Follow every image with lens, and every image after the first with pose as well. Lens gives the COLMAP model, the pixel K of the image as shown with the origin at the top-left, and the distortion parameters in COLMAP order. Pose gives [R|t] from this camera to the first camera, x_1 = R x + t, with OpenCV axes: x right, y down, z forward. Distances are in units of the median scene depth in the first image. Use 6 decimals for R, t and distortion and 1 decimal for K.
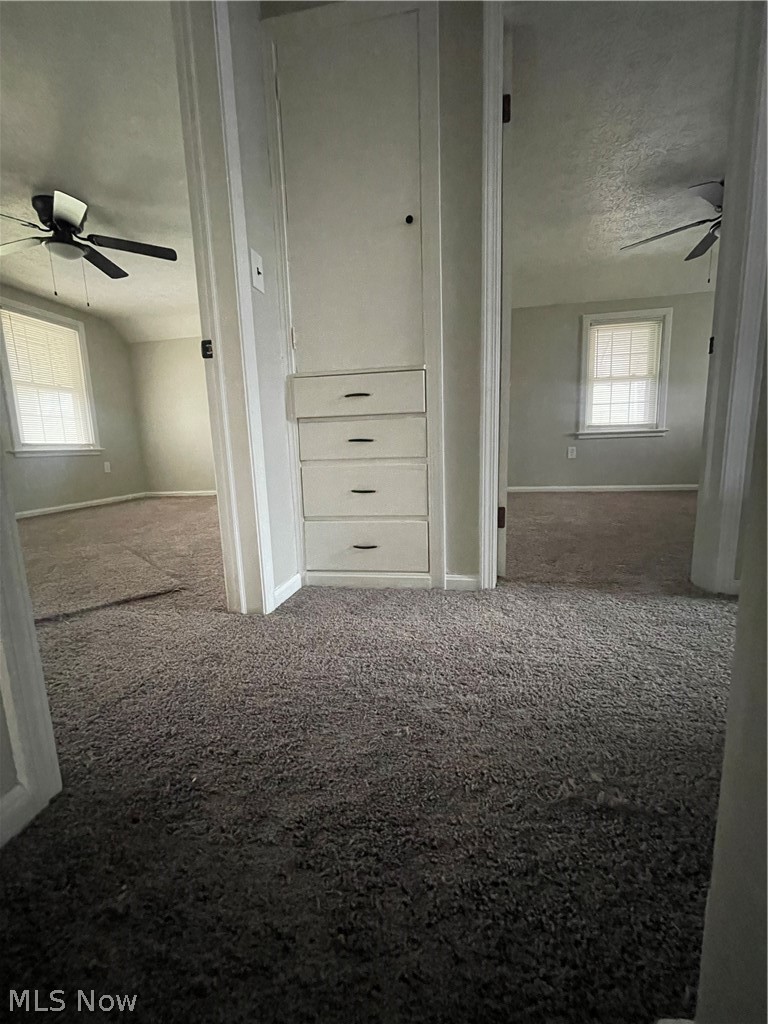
lens RADIAL K [[415.4, 0, 387.1], [0, 415.4, 513.4], [0, 0, 1]] dist [-0.002075, 0.001635]
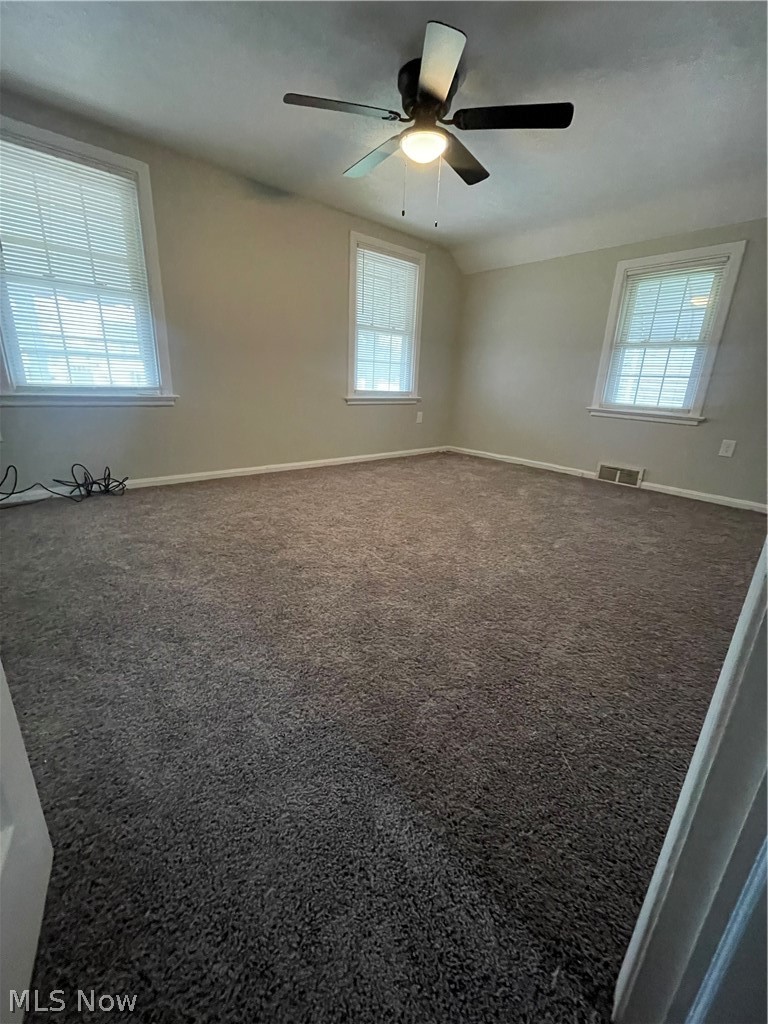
lens RADIAL K [[415.4, 0, 383.1], [0, 415.4, 513.2], [0, 0, 1]] dist [-0.002075, 0.001635]
pose [[0.775895, 0.251011, -0.578775, -0.213272], [-0.159276, 0.965656, 0.205277, -0.128793], [0.610425, -0.067089, 0.789228, 0.292327]]
